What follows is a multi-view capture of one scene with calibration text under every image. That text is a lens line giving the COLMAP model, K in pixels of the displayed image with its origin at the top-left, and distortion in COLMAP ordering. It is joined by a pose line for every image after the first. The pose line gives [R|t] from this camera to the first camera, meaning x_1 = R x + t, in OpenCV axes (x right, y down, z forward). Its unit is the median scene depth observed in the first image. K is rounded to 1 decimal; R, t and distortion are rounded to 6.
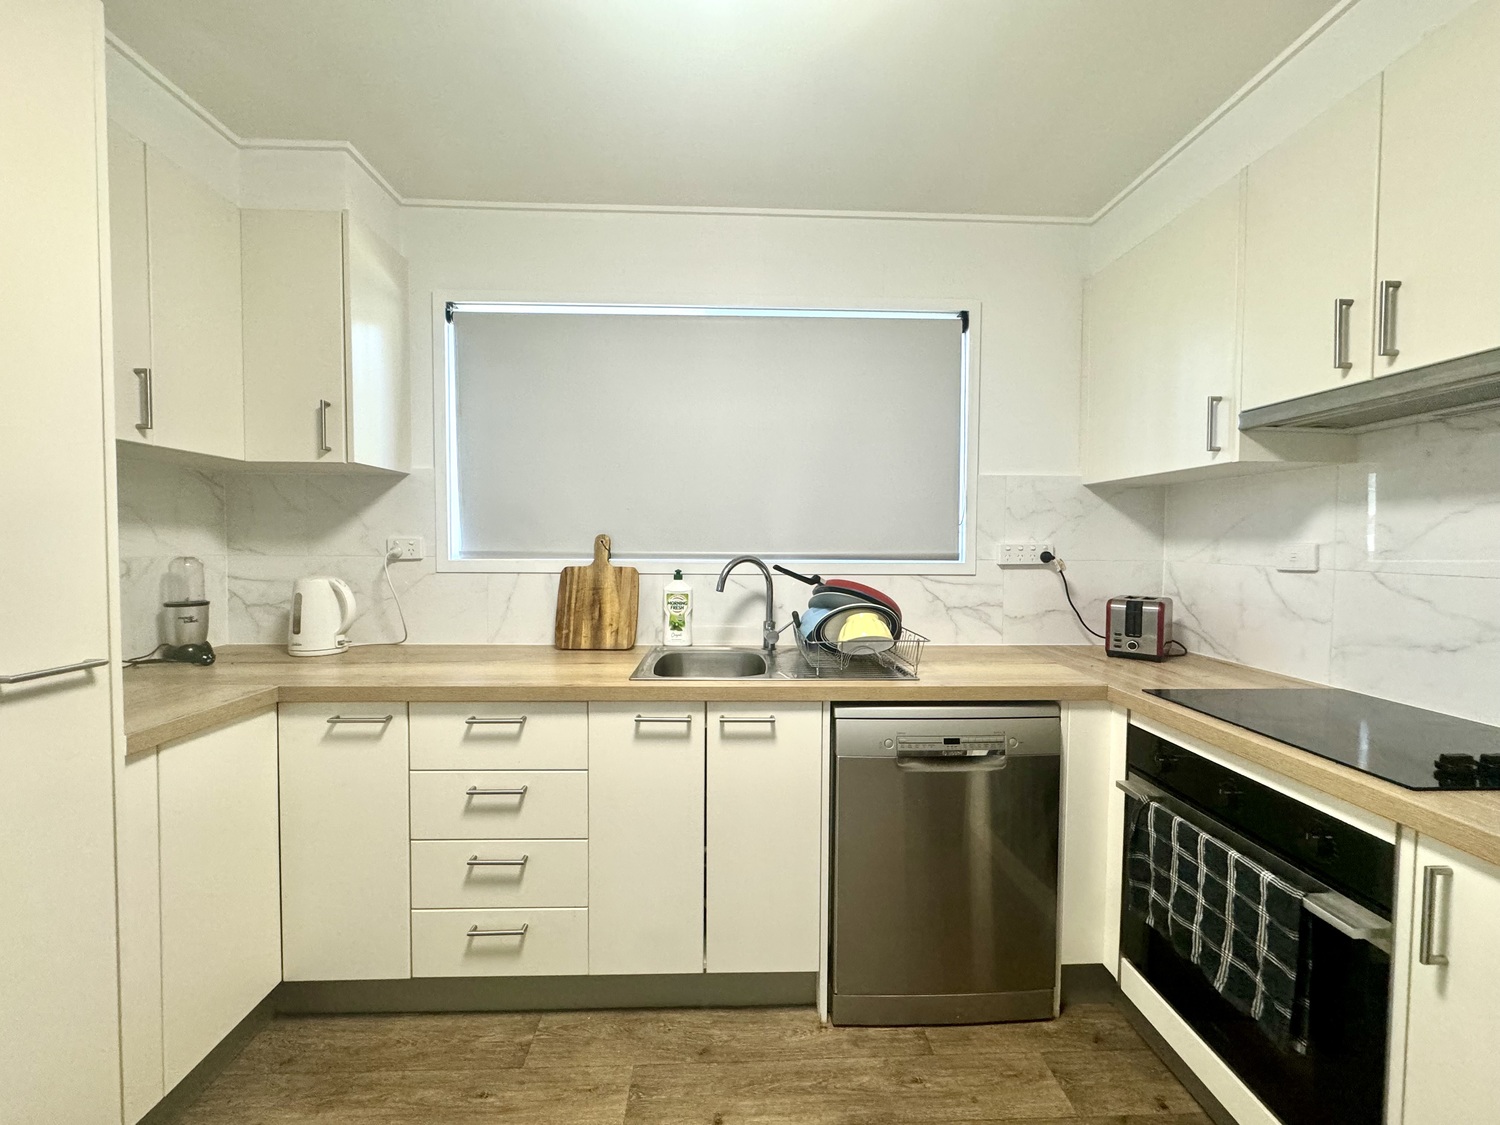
lens RADIAL K [[596.6, 0, 750.7], [0, 596.6, 560.3], [0, 0, 1]] dist [0.000561, 0.000159]
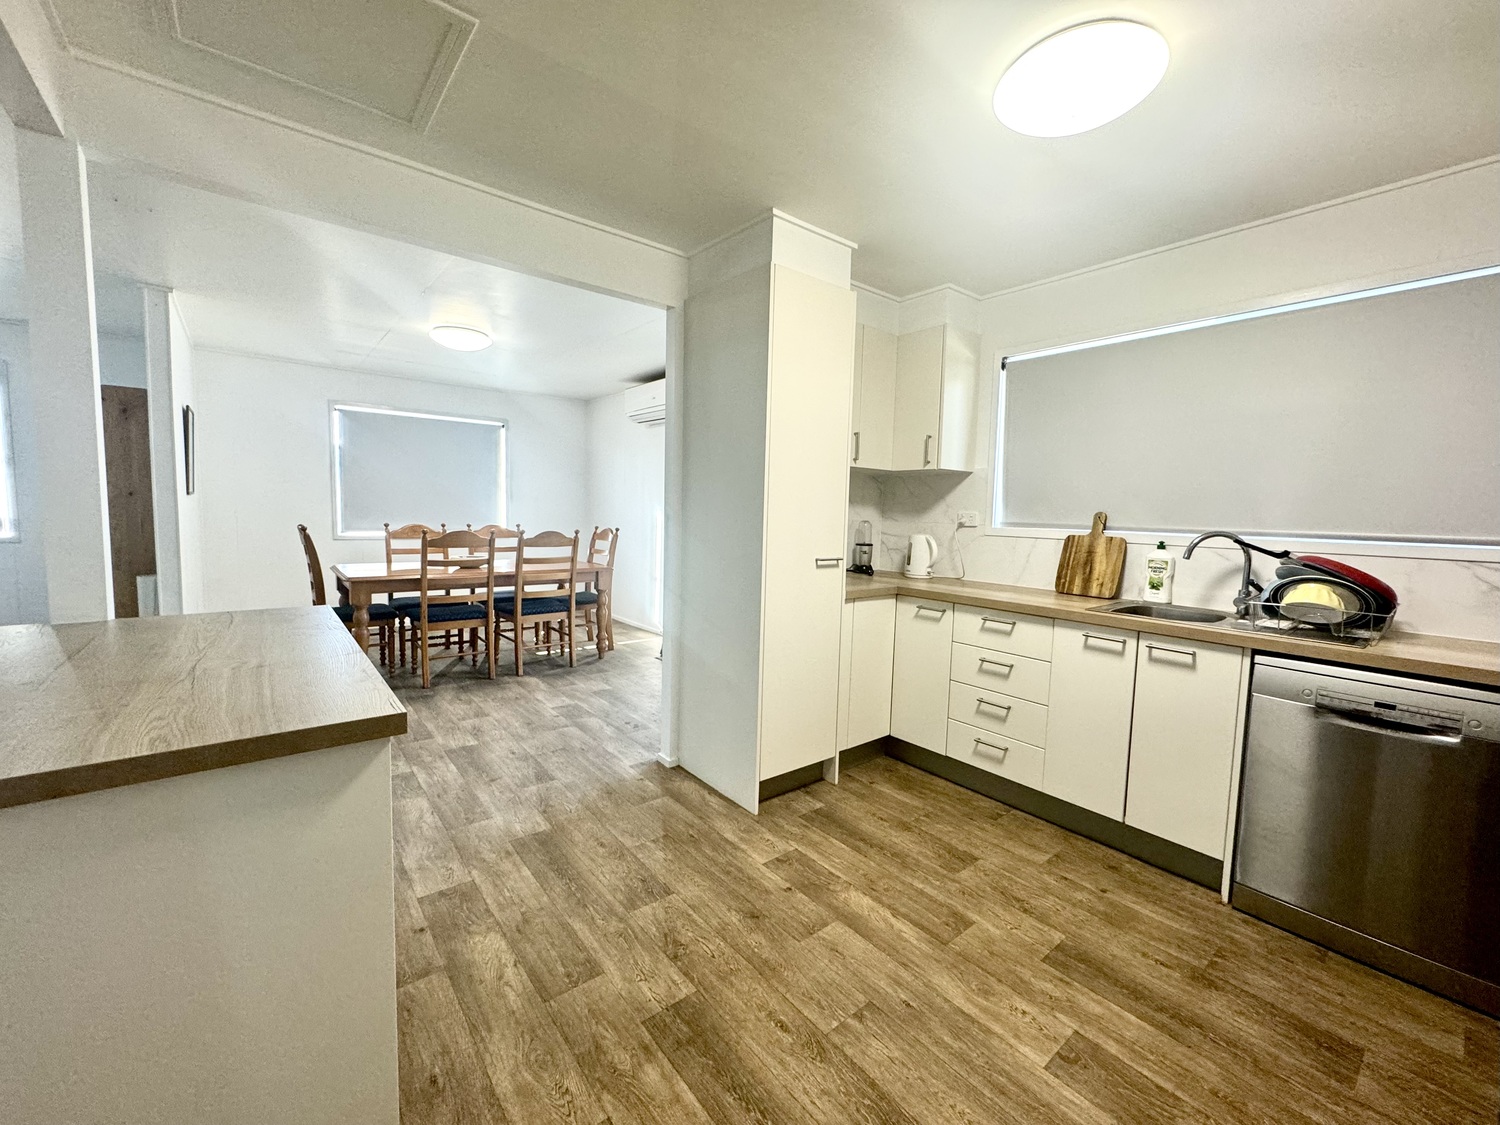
lens RADIAL K [[610.9, 0, 750.2], [0, 610.9, 558.9], [0, 0, 1]] dist [0.000686, 0.000159]
pose [[0.597979, 0.073928, -0.798095, 0.472632], [-0.048878, 0.997247, 0.055753, 0.028751], [0.800020, 0.005670, 0.599946, -0.545147]]
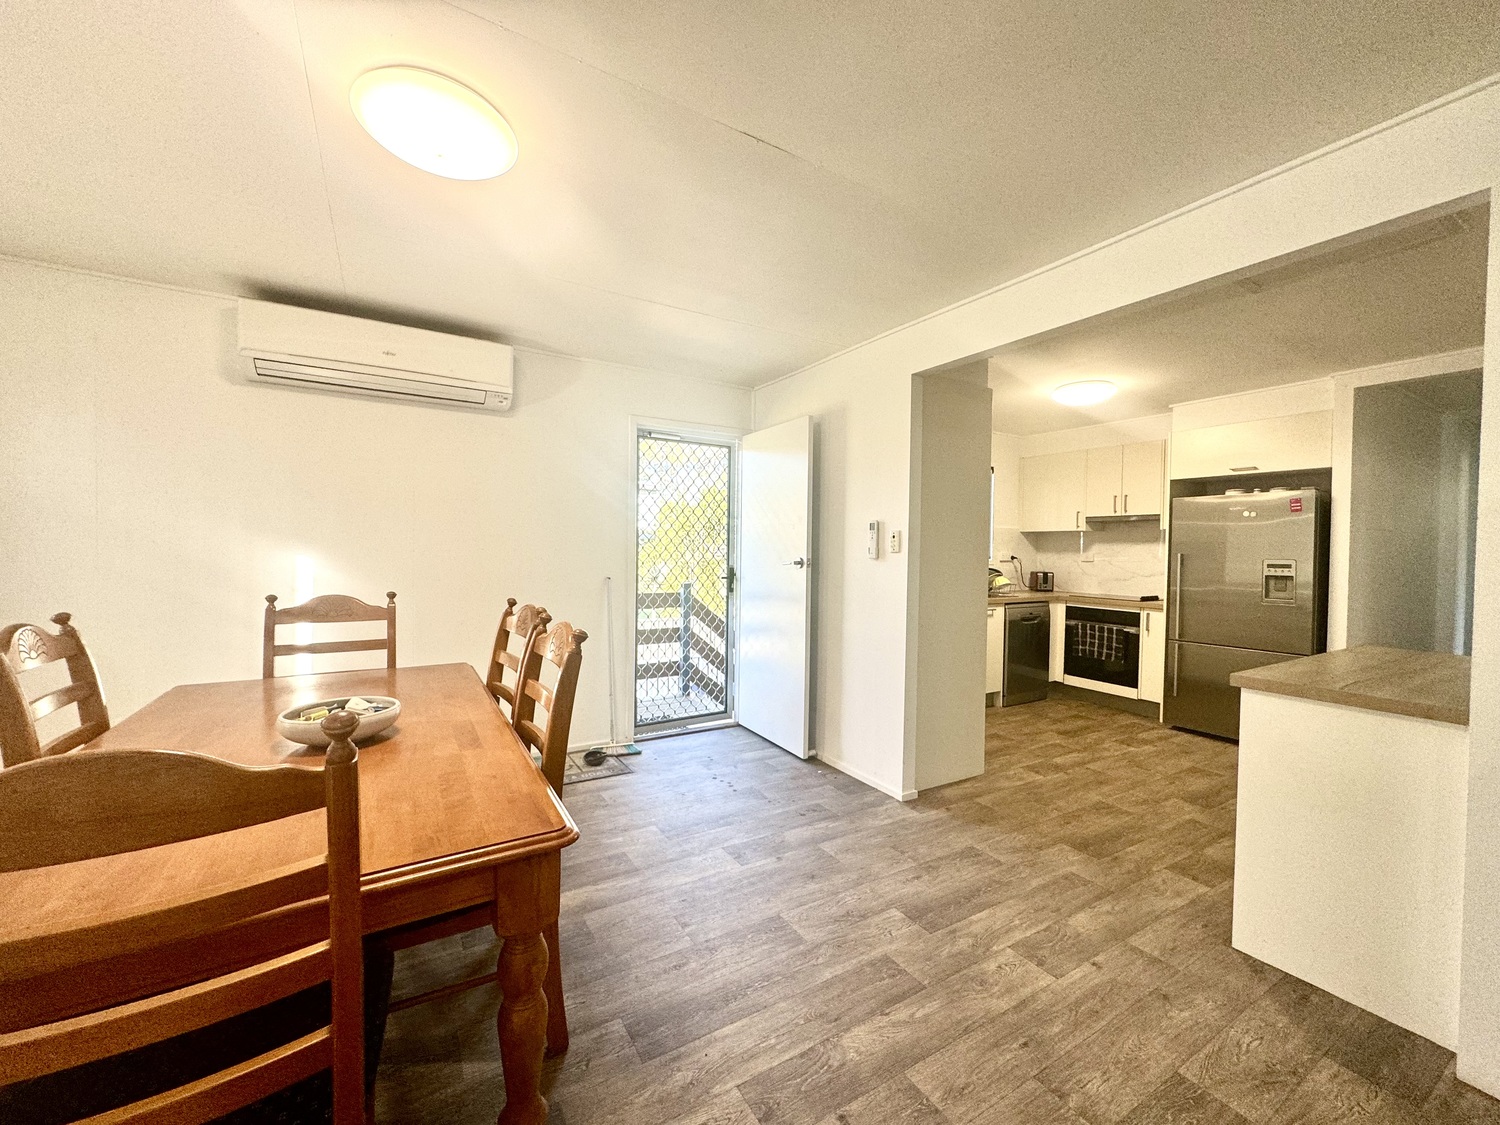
lens RADIAL K [[598.0, 0, 750.3], [0, 598.0, 561.2], [0, 0, 1]] dist [0.000232, -0.000231]
pose [[0.876433, -0.005658, 0.481491, -2.395681], [0.007911, 0.999965, -0.002649, 0.009137], [-0.481459, 0.006131, 0.876447, -1.053477]]
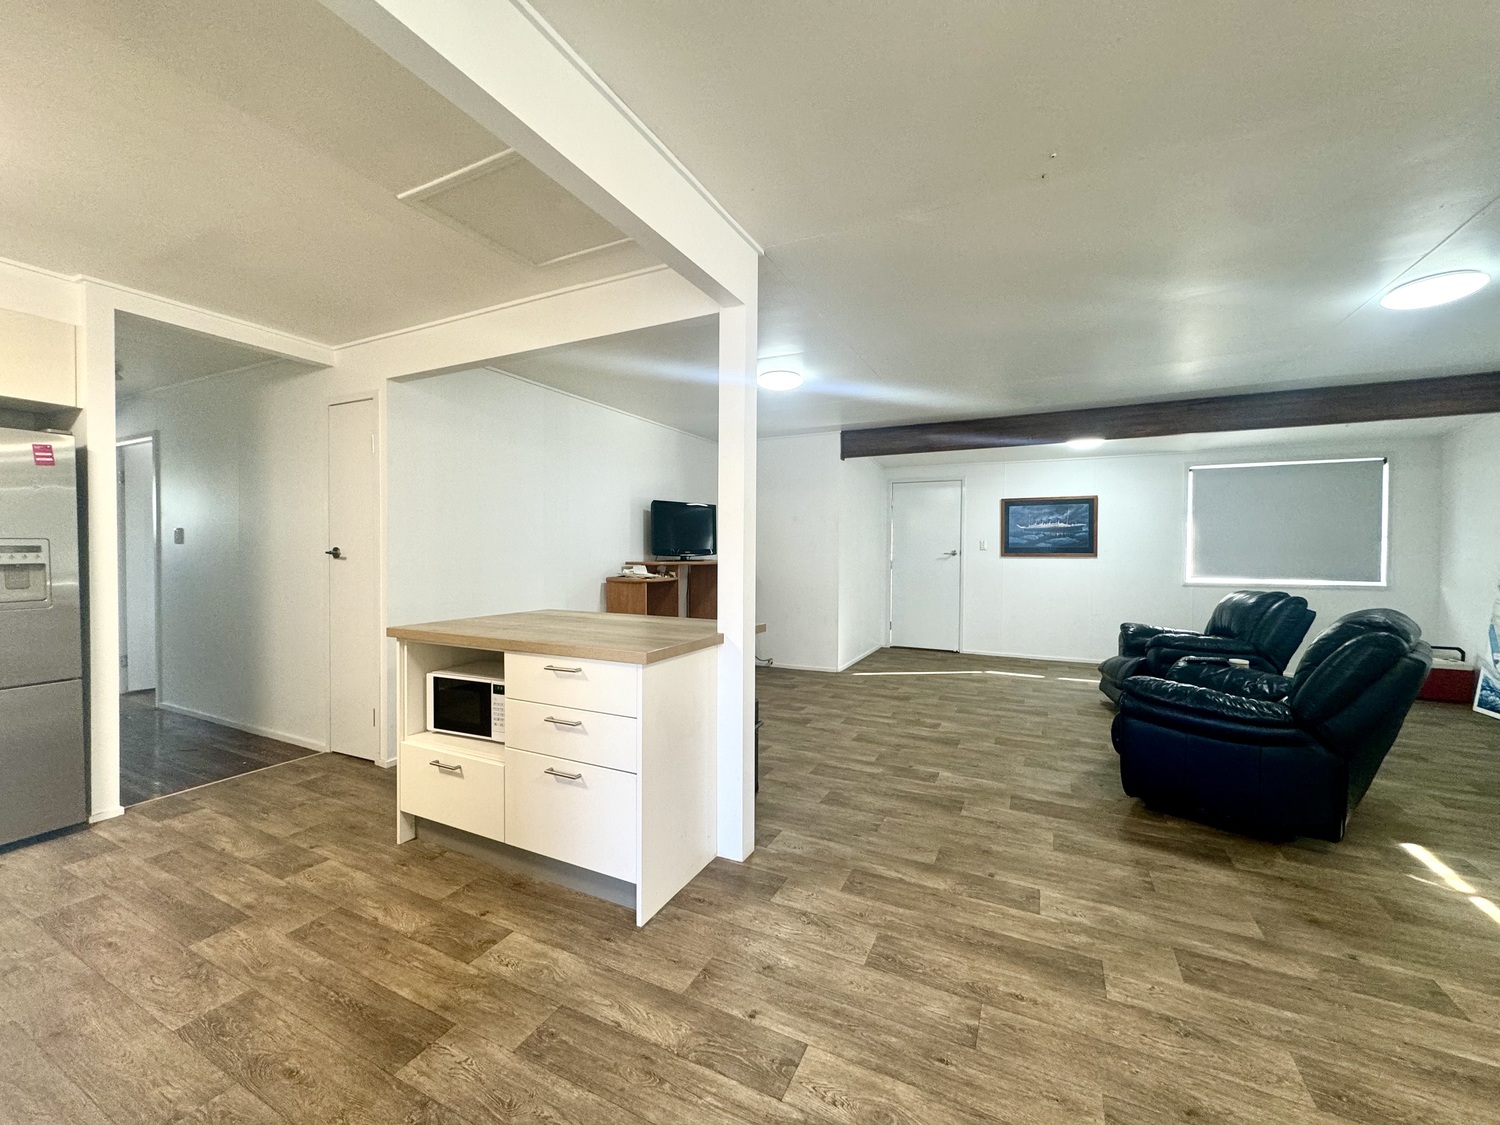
lens RADIAL K [[596.6, 0, 750.7], [0, 596.6, 560.3], [0, 0, 1]] dist [0.000561, 0.000159]
pose [[-0.877626, -0.020735, 0.478898, -1.734207], [0.003005, 0.998806, 0.048754, 0.000649], [-0.479337, 0.044226, -0.876516, 0.411168]]
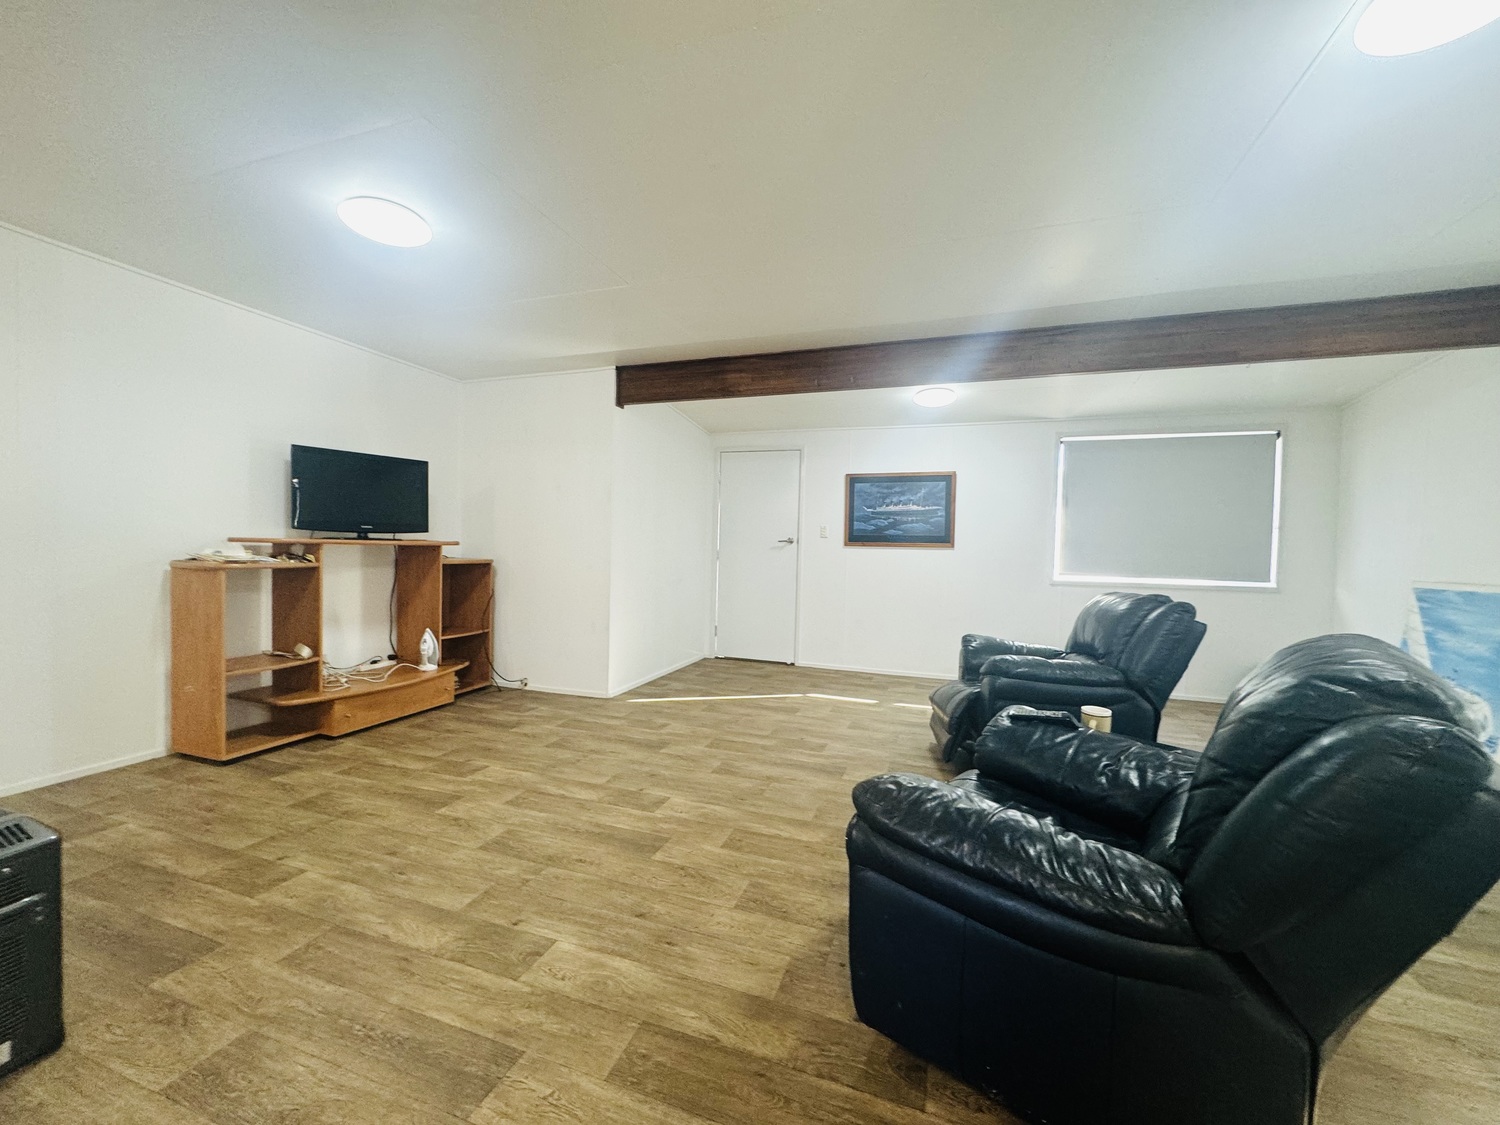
lens RADIAL K [[596.6, 0, 750.7], [0, 596.6, 560.3], [0, 0, 1]] dist [0.000561, 0.000159]
pose [[-0.930765, -0.039038, 0.363527, -2.004156], [-0.020194, 0.998255, 0.055494, 0.088874], [-0.365059, 0.044311, -0.929929, -0.788446]]
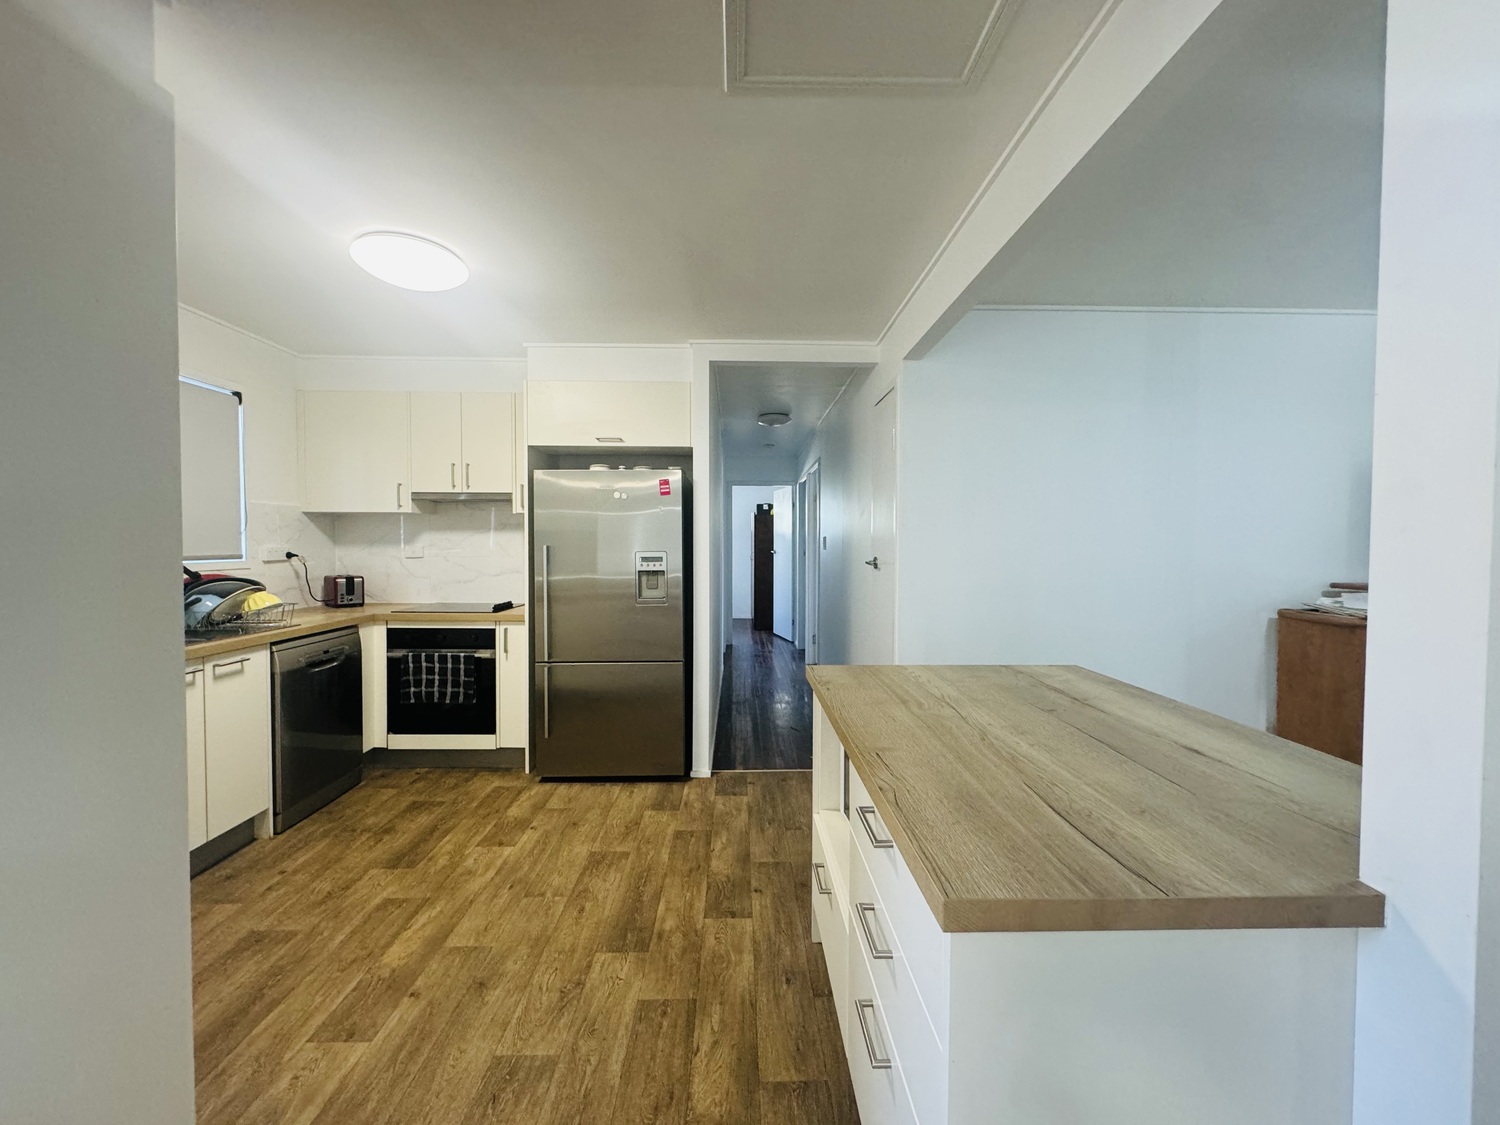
lens RADIAL K [[598.0, 0, 750.3], [0, 598.0, 561.2], [0, 0, 1]] dist [0.000232, -0.000231]
pose [[0.017797, -0.035387, 0.999215, -1.414548], [0.028420, 0.998988, 0.034873, -0.013416], [-0.999438, 0.027777, 0.018784, -0.365571]]
